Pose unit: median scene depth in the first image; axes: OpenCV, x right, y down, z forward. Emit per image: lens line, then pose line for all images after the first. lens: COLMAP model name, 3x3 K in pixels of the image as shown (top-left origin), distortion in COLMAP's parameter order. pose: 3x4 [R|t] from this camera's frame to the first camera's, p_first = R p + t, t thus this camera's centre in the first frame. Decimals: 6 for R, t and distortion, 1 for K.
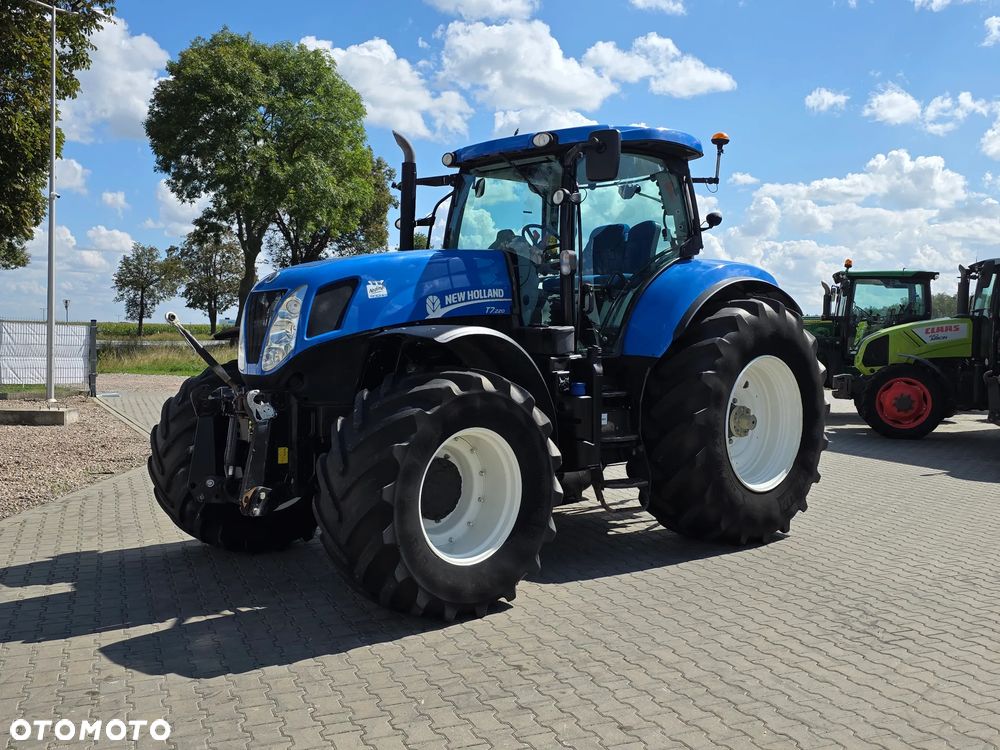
lens RADIAL K [[953.2, 0, 500.0], [0, 953.2, 375.0], [0, 0, 1]] dist [0.093734, -0.120695]
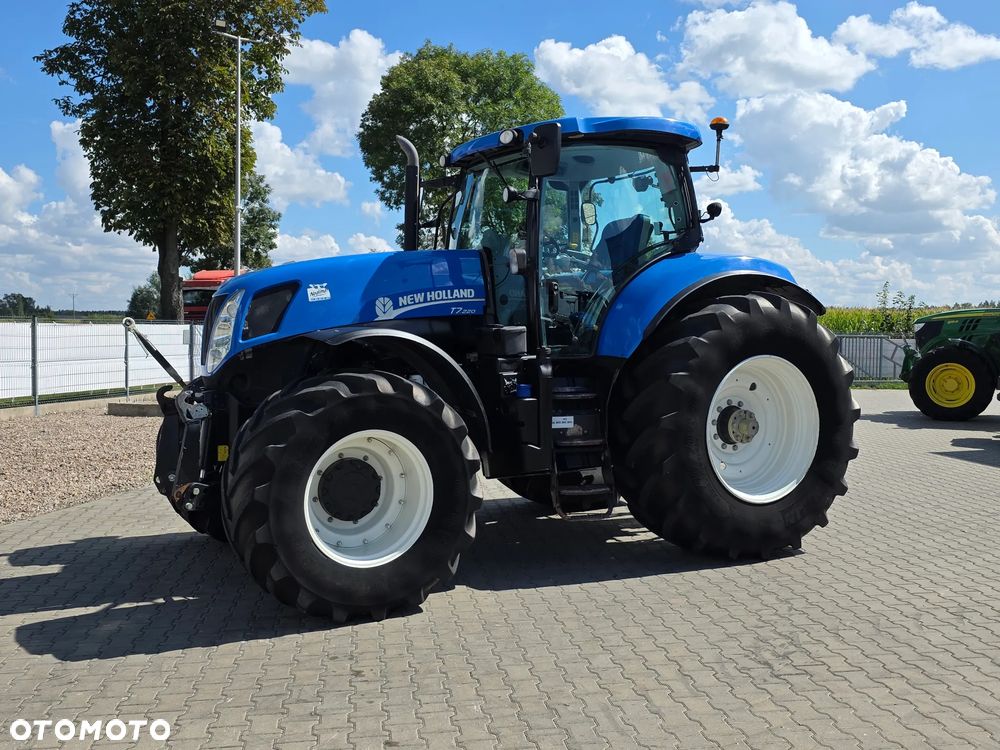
lens RADIAL K [[959.1, 0, 500.0], [0, 959.1, 356.1], [0, 0, 1]] dist [0.086426, -0.100400]
pose [[0.968982, -0.003009, -0.247113, 0.250404], [-0.000993, 0.999870, -0.016069, -0.004197], [0.247129, 0.015816, 0.968854, 0.038778]]
